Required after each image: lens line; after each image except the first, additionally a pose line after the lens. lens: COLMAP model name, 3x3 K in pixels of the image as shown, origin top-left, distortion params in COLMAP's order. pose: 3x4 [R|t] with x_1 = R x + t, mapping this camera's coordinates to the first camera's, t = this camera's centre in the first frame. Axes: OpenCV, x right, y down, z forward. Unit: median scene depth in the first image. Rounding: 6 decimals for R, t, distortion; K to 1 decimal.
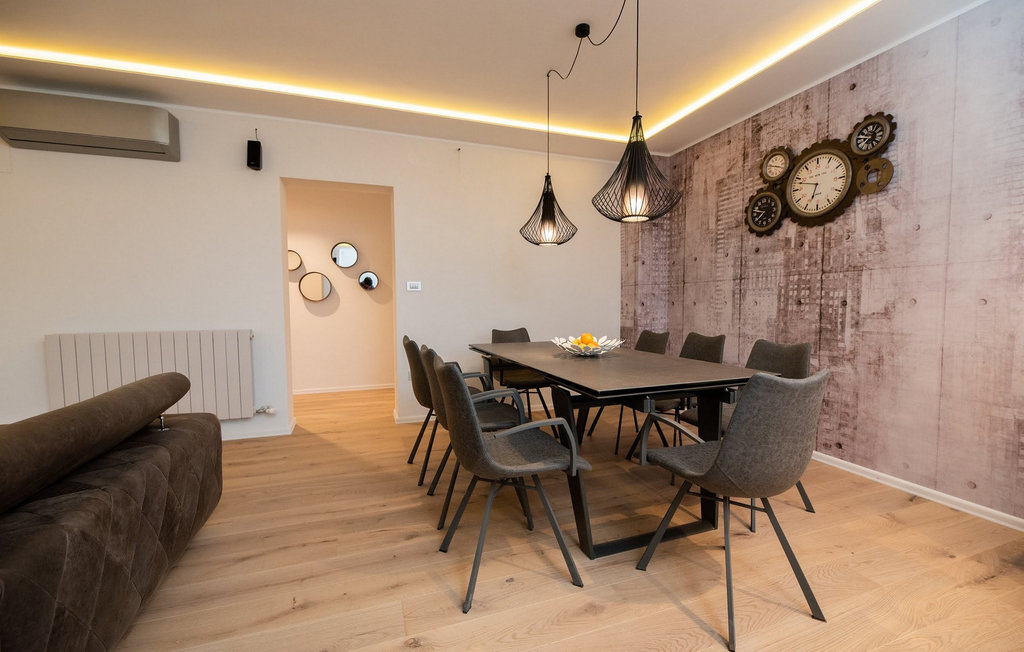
lens RADIAL K [[426.4, 0, 511.0], [0, 426.4, 327.6], [0, 0, 1]] dist [0.004662, 0.000054]
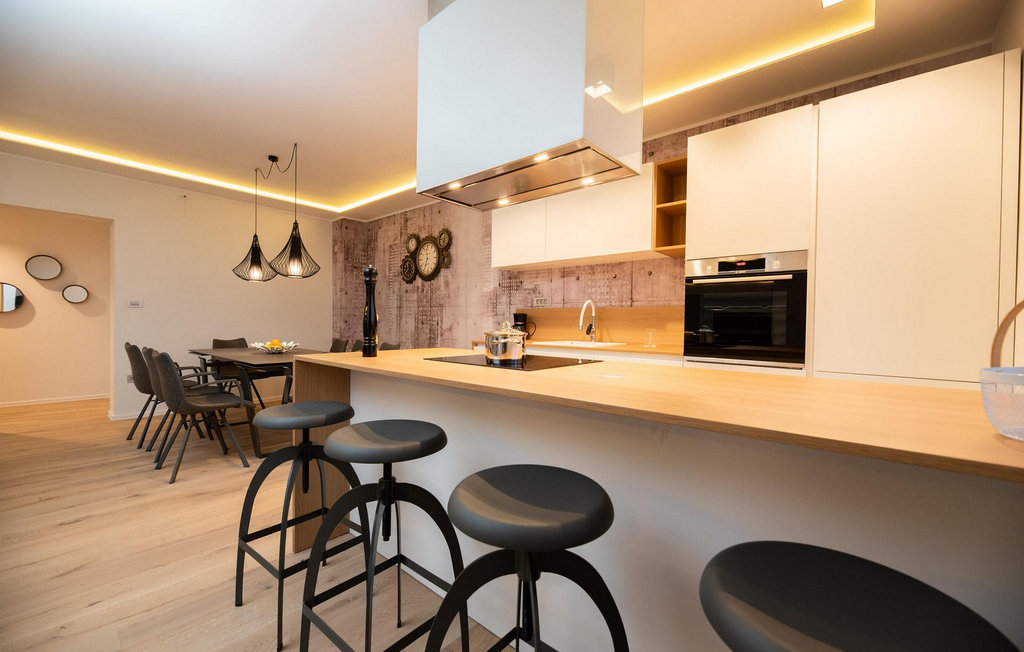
lens RADIAL K [[408.8, 0, 511.1], [0, 408.8, 329.9], [0, 0, 1]] dist [-0.001317, -0.001314]
pose [[0.863098, 0.009928, 0.504939, 0.134909], [0.006759, 0.999490, -0.031206, 0.026521], [-0.504992, 0.030346, 0.862591, -0.656650]]
